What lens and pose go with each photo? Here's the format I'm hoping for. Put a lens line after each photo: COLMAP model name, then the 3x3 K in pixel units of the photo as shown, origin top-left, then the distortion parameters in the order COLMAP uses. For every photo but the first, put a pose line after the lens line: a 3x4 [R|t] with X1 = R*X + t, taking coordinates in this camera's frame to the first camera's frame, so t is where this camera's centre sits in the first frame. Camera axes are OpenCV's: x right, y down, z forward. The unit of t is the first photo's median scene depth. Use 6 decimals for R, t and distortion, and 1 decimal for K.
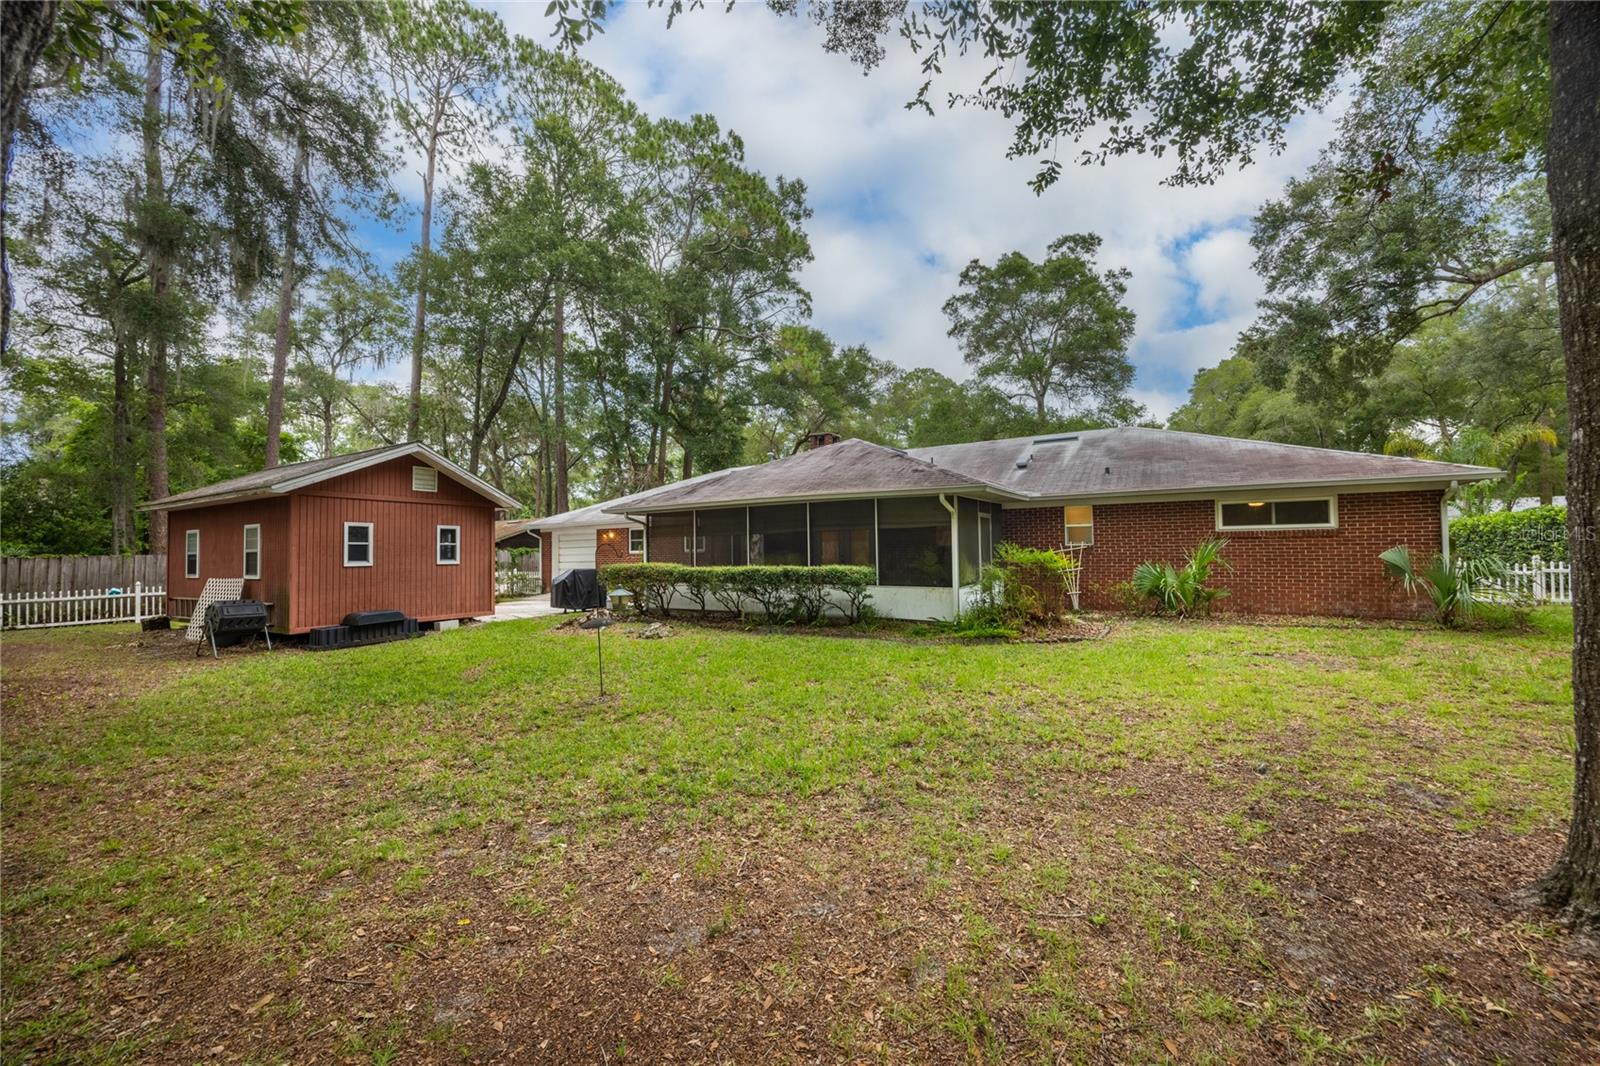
lens RADIAL K [[607.2, 0, 803.1], [0, 607.2, 536.1], [0, 0, 1]] dist [-0.000288, -0.000226]
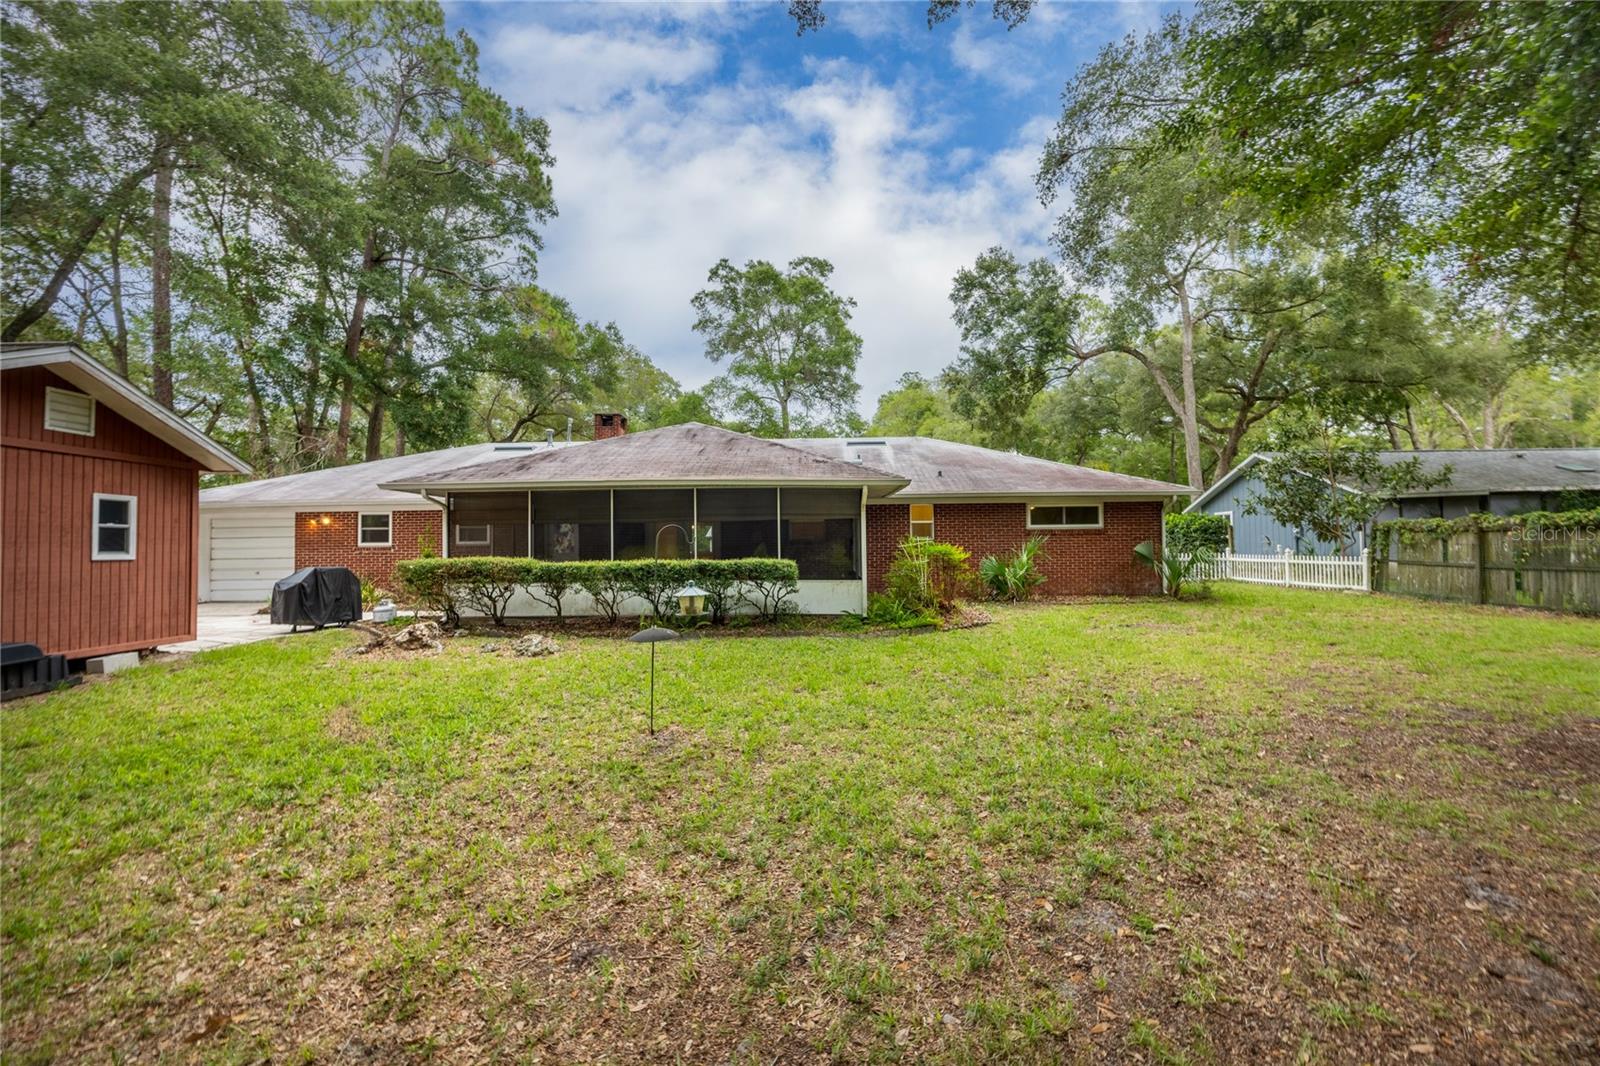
lens RADIAL K [[612.1, 0, 802.4], [0, 612.1, 533.7], [0, 0, 1]] dist [0.001217, 0.000221]
pose [[0.872372, 0.015677, 0.488591, -0.240143], [-0.015394, 0.999871, -0.004595, 0.010610], [-0.488600, -0.003513, 0.872501, 0.121335]]
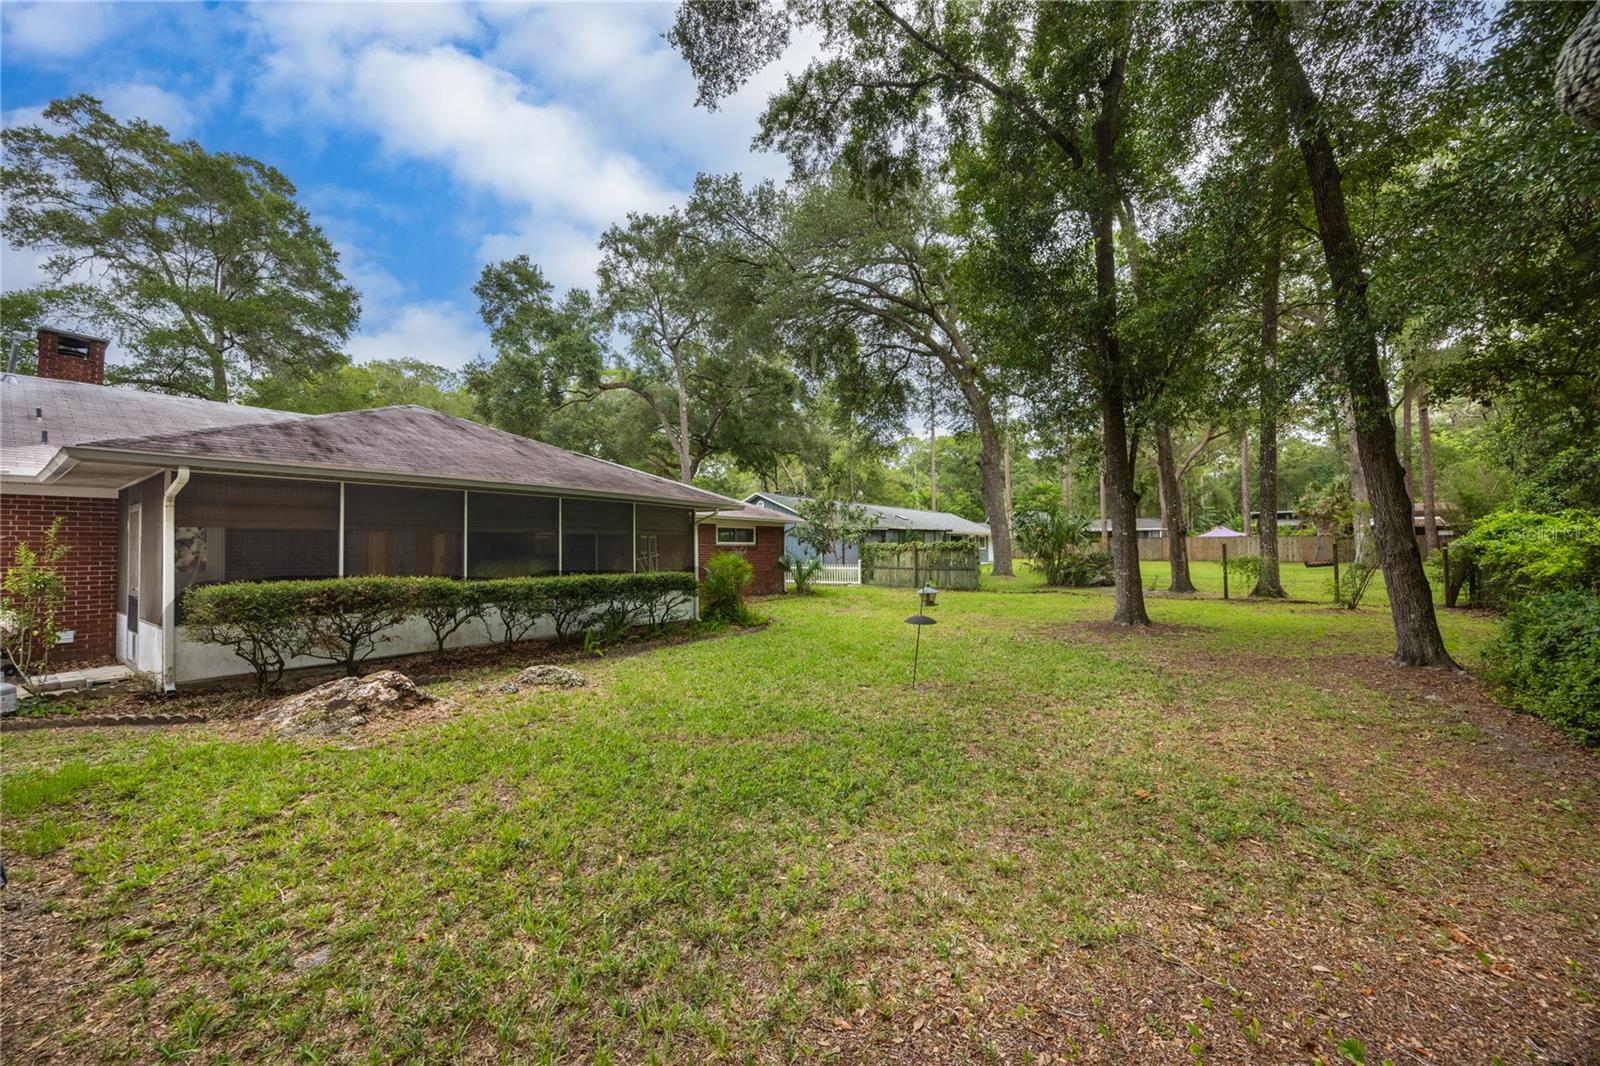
lens RADIAL K [[624.4, 0, 800.0], [0, 624.4, 533.0], [0, 0, 1]] dist [-0.001030, -0.003437]
pose [[0.098837, 0.045210, 0.994076, -0.657571], [-0.018991, 0.998871, -0.043540, 0.020201], [-0.994922, -0.014575, 0.099584, 0.504332]]
